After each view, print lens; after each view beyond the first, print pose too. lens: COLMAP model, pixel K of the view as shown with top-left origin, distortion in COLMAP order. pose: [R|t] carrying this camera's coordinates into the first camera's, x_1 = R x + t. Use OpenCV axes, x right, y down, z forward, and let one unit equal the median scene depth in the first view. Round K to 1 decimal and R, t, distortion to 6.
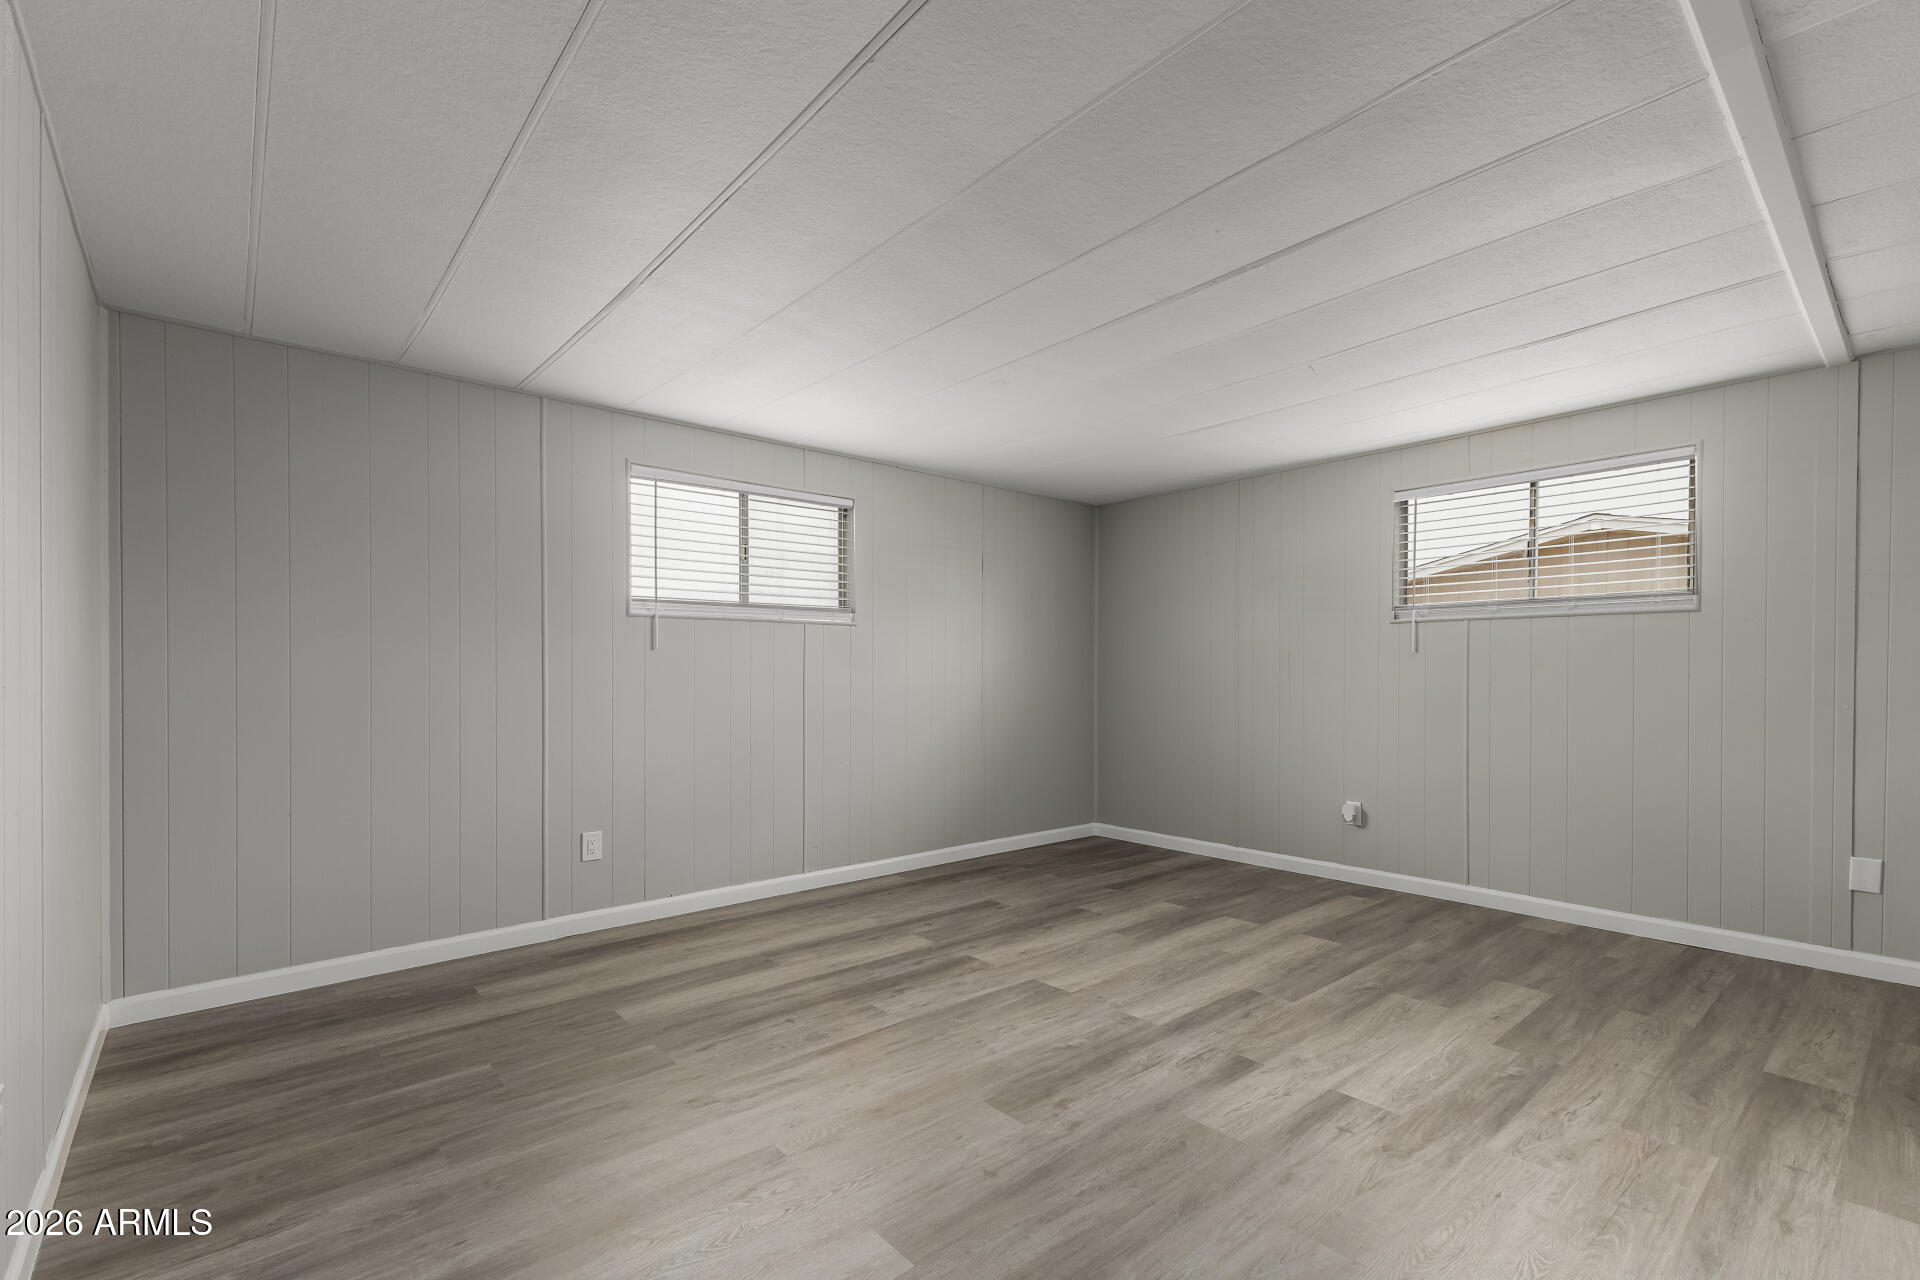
lens RADIAL K [[843.6, 0, 958.7], [0, 843.6, 655.1], [0, 0, 1]] dist [0.011354, -0.007344]
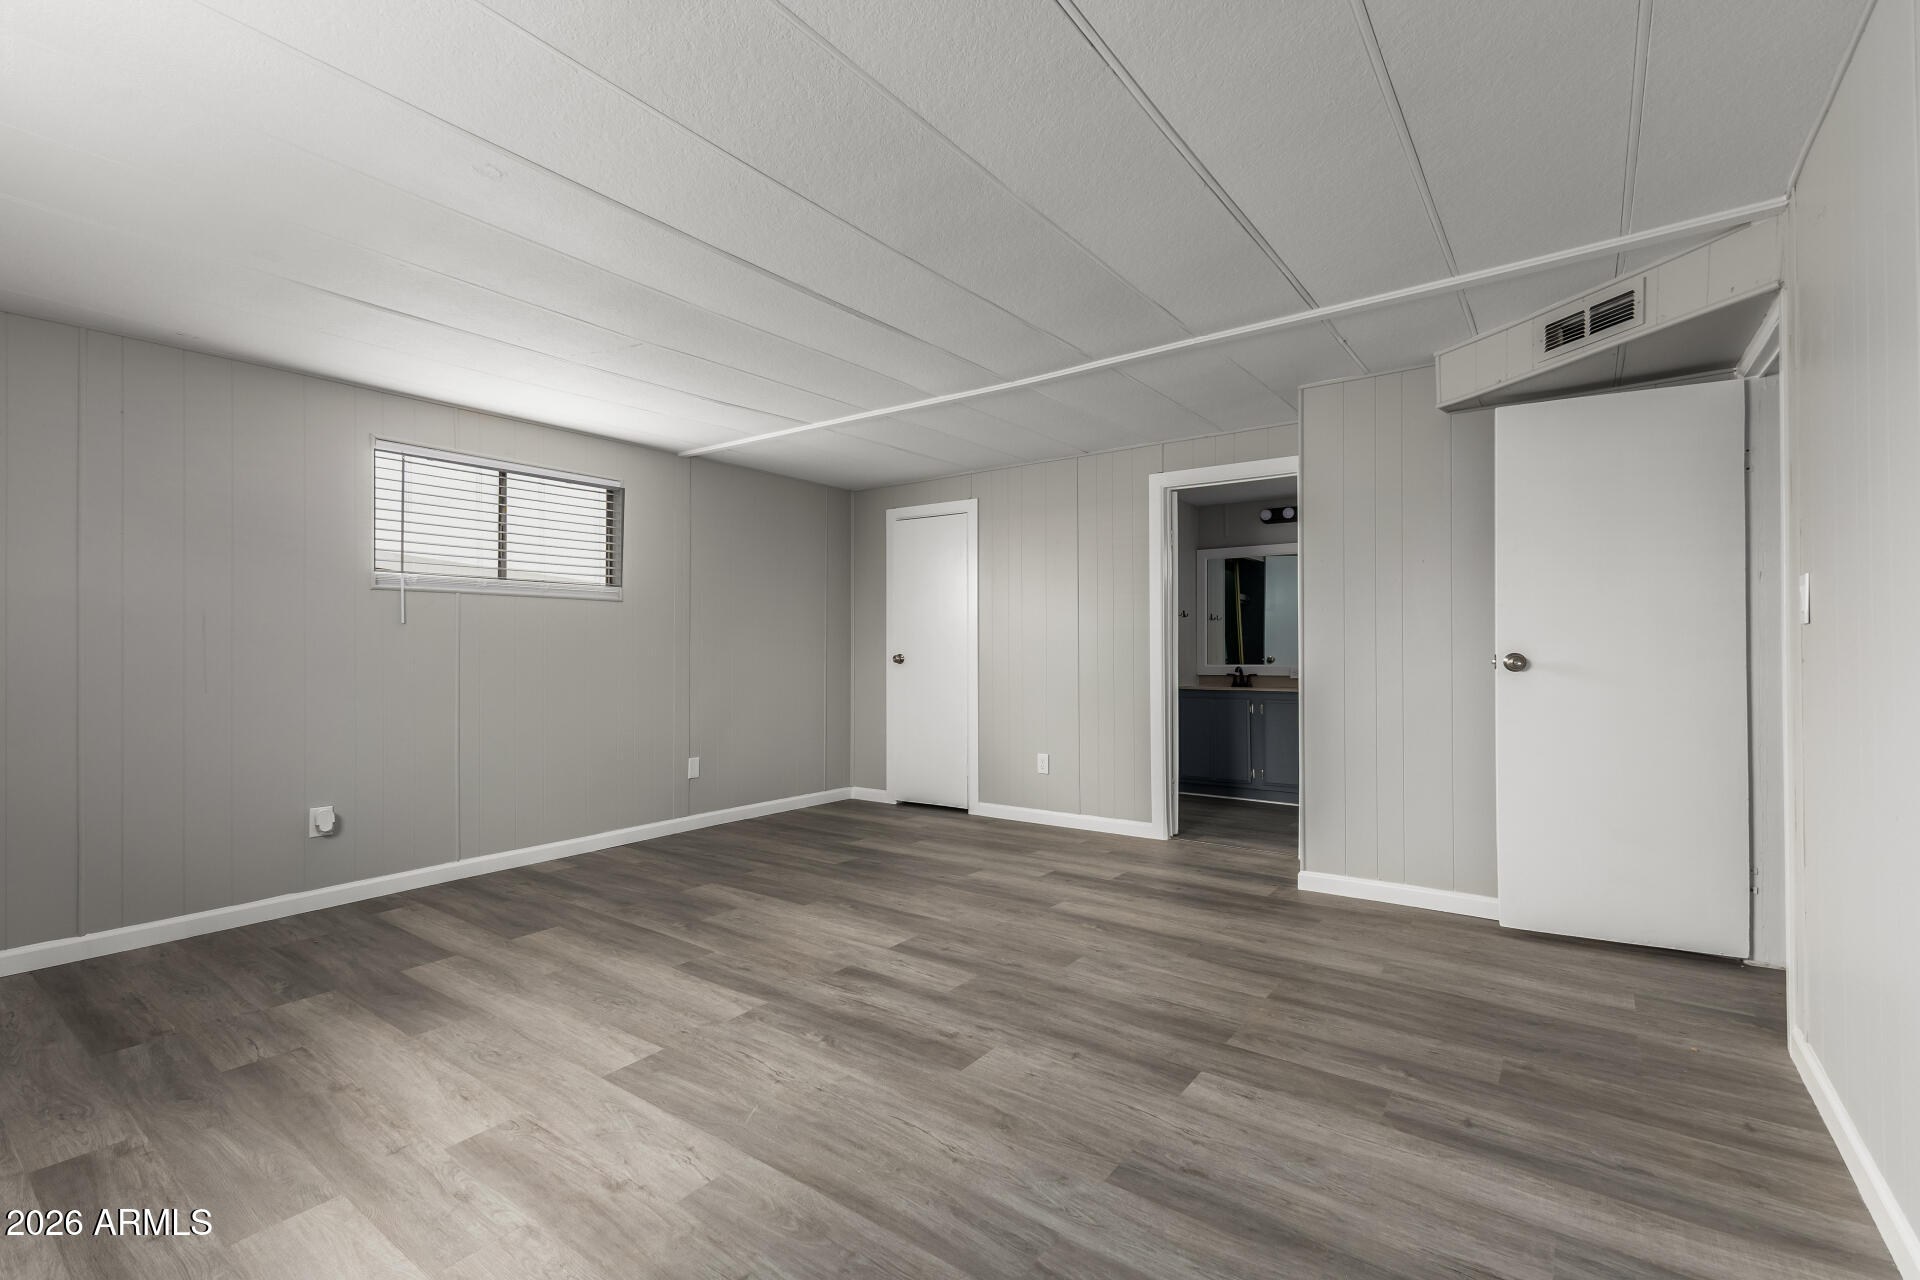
lens RADIAL K [[843.6, 0, 958.7], [0, 843.6, 655.1], [0, 0, 1]] dist [0.011354, -0.007344]
pose [[-0.215180, -0.008782, 0.976535, -0.690304], [-0.016214, 0.999854, 0.005419, 0.019726], [-0.976440, -0.014668, -0.215291, 0.891933]]
